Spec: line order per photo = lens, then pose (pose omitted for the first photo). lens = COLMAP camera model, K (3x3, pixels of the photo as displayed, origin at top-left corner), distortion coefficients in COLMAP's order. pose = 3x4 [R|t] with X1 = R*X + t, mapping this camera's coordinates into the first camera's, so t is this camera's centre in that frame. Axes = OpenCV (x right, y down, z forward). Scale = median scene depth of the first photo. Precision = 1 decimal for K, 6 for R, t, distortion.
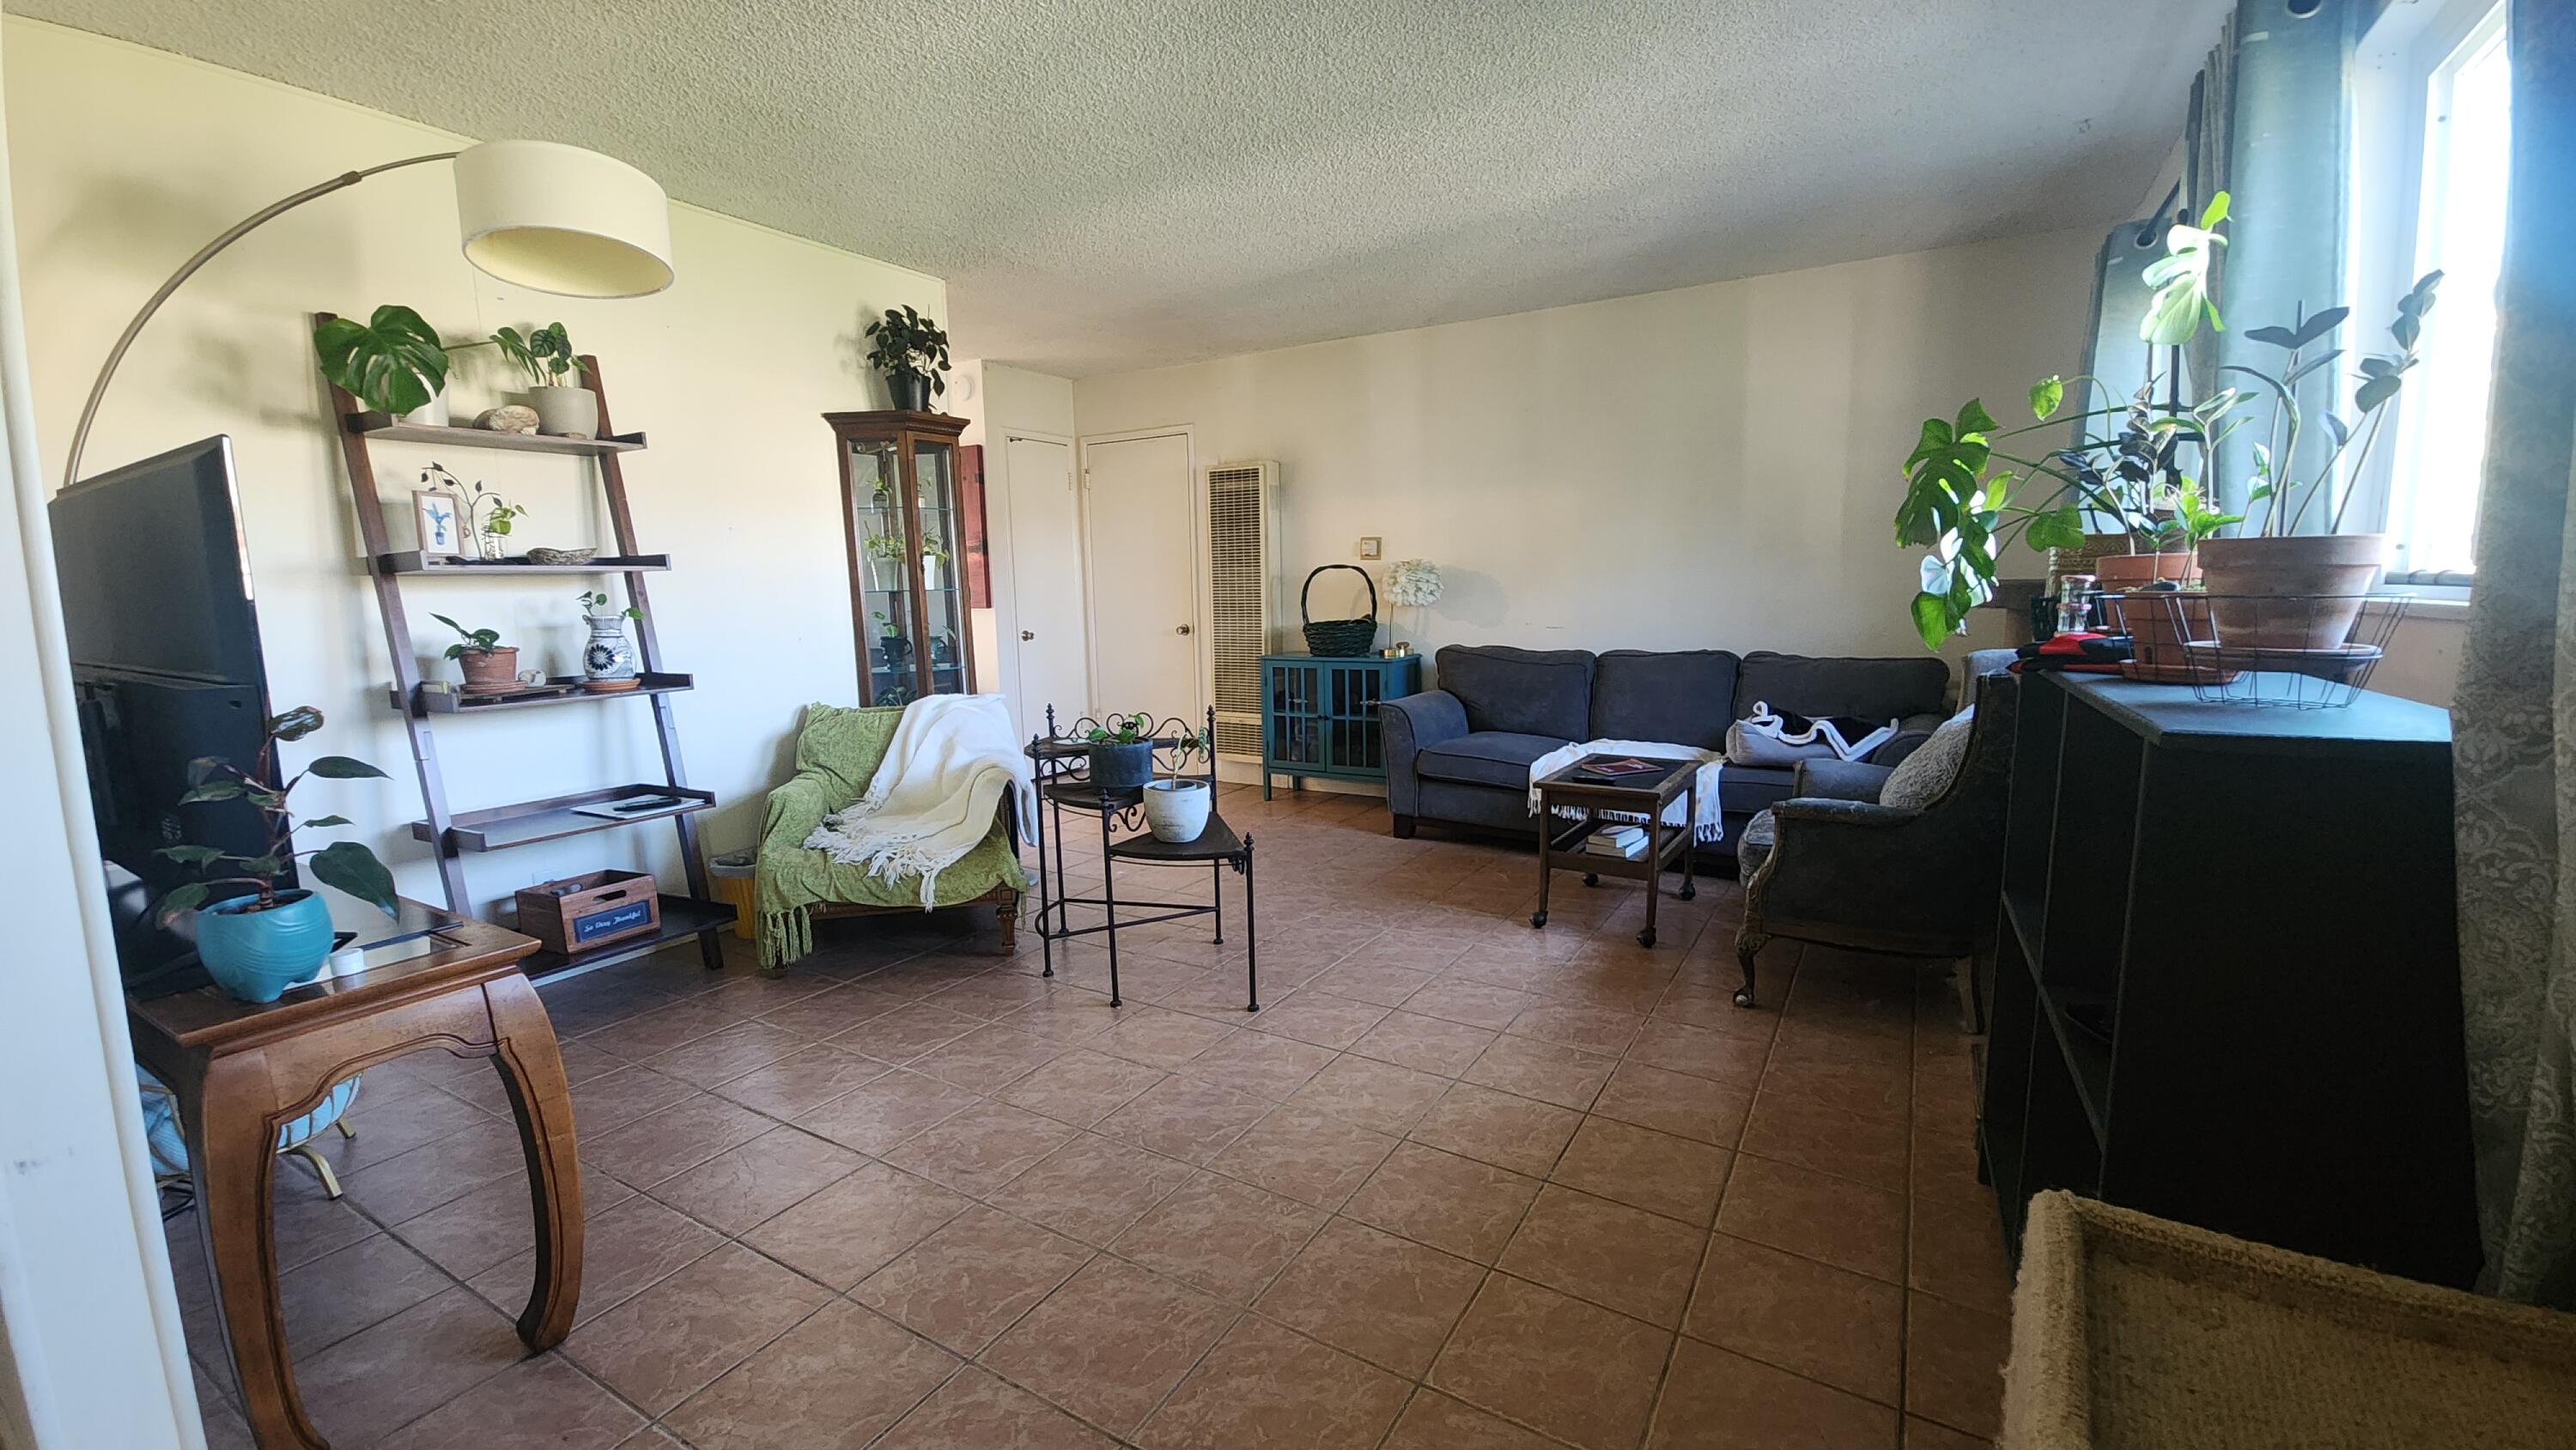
lens RADIAL K [[1047.9, 0, 1281.6], [0, 1047.9, 733.7], [0, 0, 1]] dist [0.000930, -0.000079]
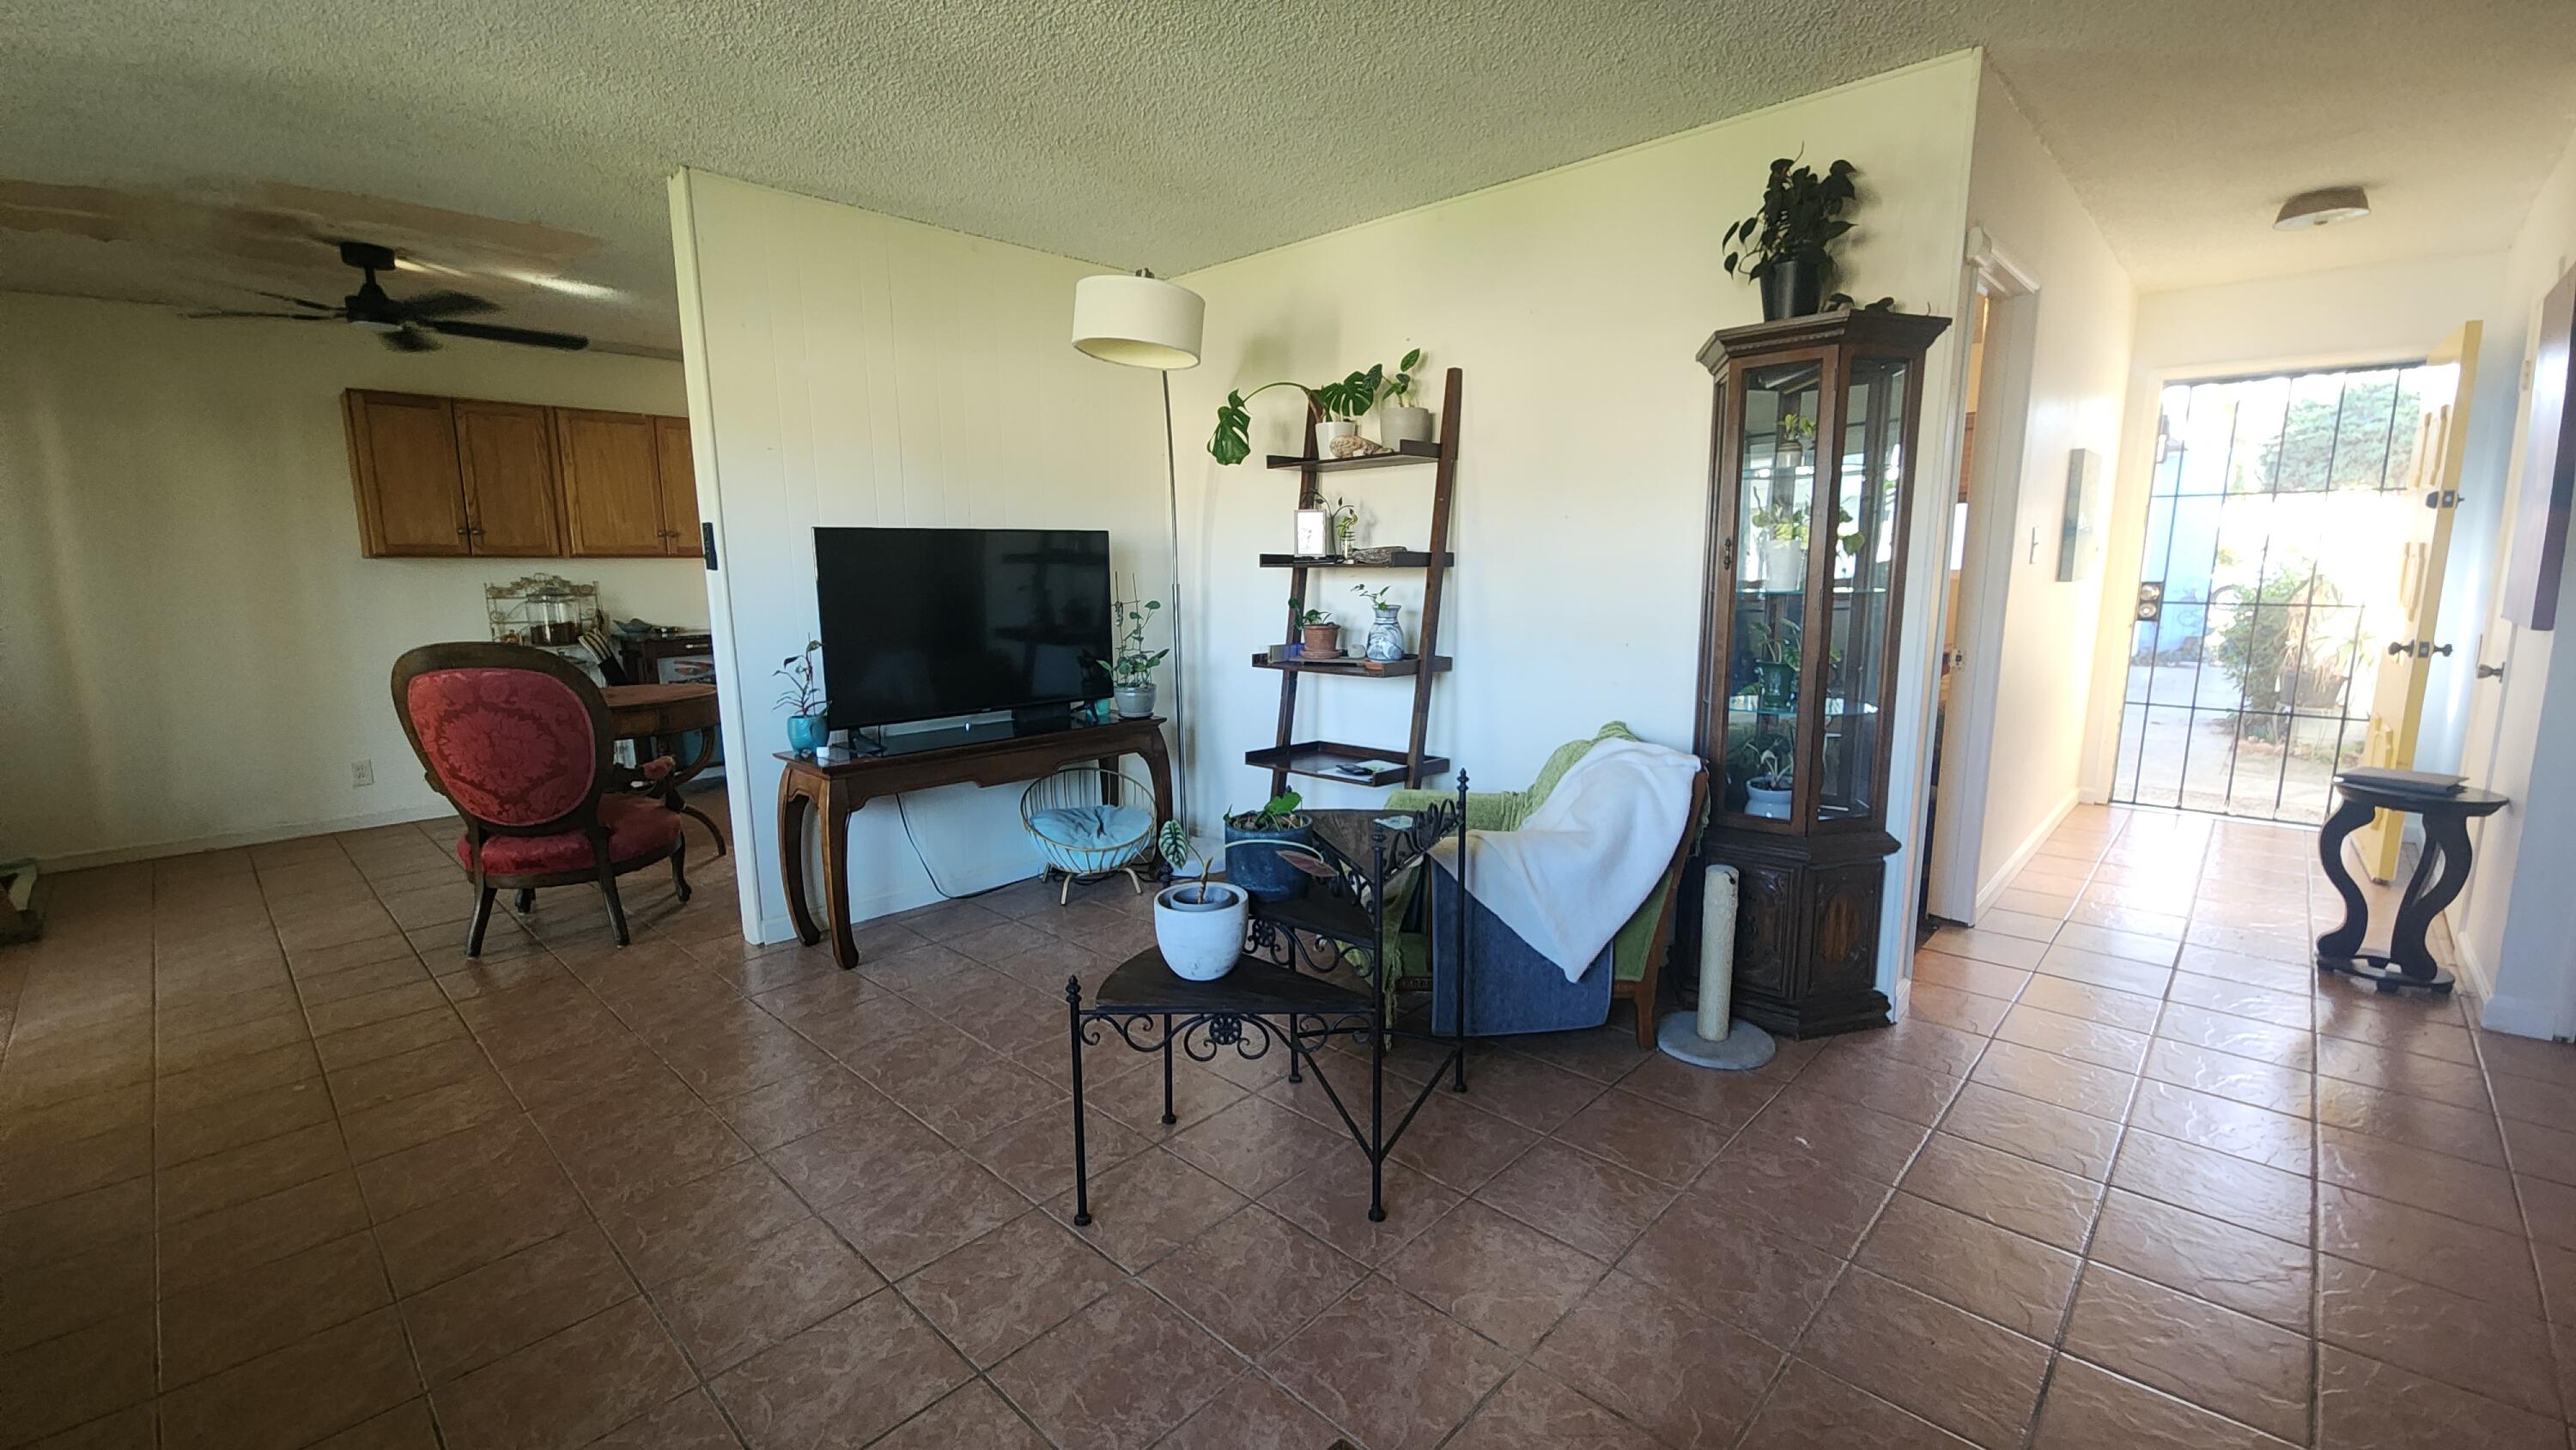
lens RADIAL K [[1047.9, 0, 1288.2], [0, 1047.9, 733.0], [0, 0, 1]] dist [0.000930, -0.000079]
pose [[-0.212774, 0.181182, -0.960156, 0.526549], [-0.121982, 0.970045, 0.210080, -0.206740], [0.969457, 0.161821, -0.184299, 1.137520]]
